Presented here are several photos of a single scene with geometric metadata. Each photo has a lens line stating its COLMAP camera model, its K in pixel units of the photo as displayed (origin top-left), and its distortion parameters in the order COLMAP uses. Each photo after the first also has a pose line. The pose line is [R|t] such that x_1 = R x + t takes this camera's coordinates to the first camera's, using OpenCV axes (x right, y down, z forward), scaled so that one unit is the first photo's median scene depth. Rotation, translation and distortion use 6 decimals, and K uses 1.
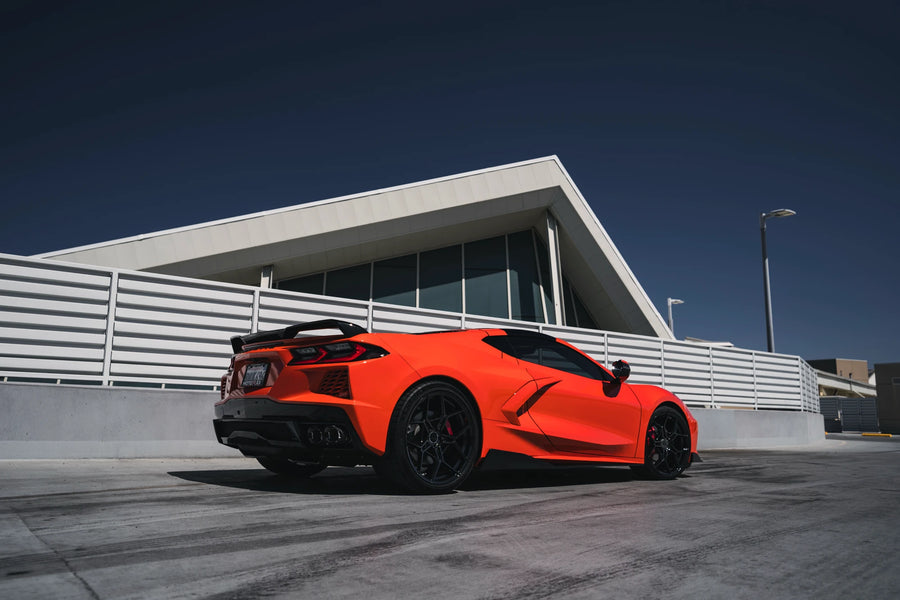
lens RADIAL K [[716.8, 0, 439.7], [0, 716.8, 301.6], [0, 0, 1]] dist [0.012656, -0.022131]
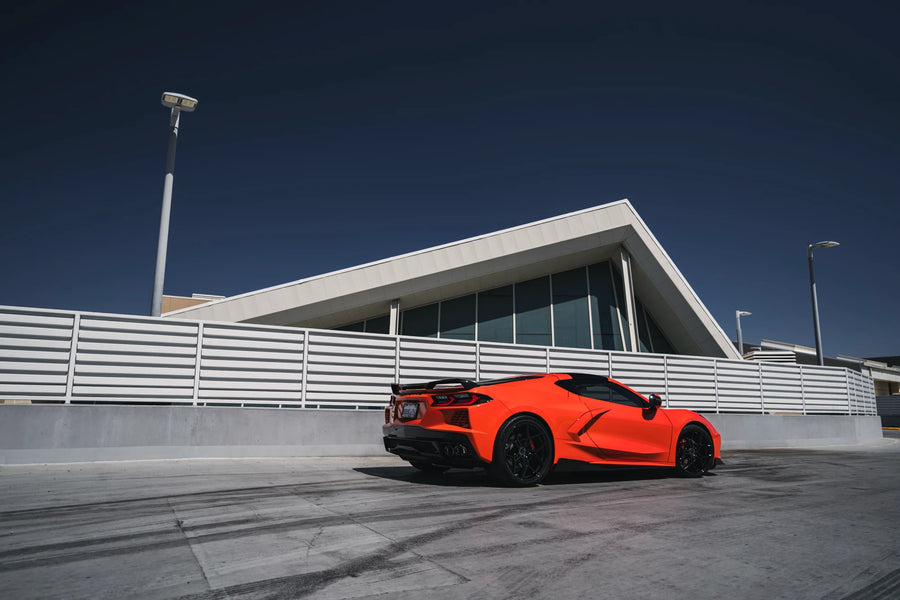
lens RADIAL K [[652.5, 0, 437.3], [0, 652.5, 296.5], [0, 0, 1]] dist [0.000510, 0.005858]
pose [[0.988243, -0.025446, -0.150760, 0.016076], [0.024401, 0.999664, -0.008780, -0.071526], [0.150933, 0.004998, 0.988531, -0.225877]]
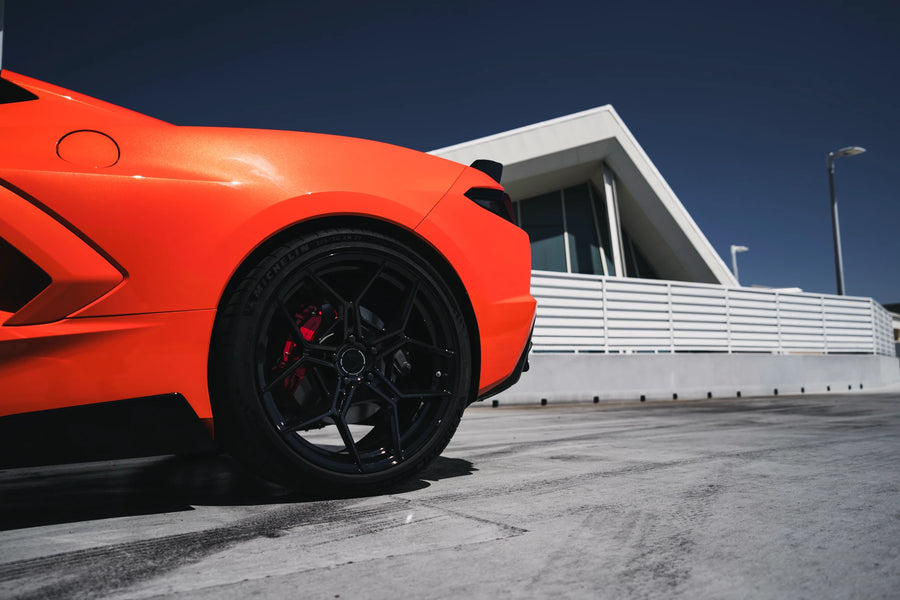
lens RADIAL K [[740.6, 0, 435.5], [0, 740.6, 307.7], [0, 0, 1]] dist [0.018527, -0.017460]
pose [[0.996362, -0.043568, -0.073249, -0.024711], [0.047913, 0.997128, 0.058647, 0.001612], [0.070483, -0.061944, 0.995588, -0.077057]]
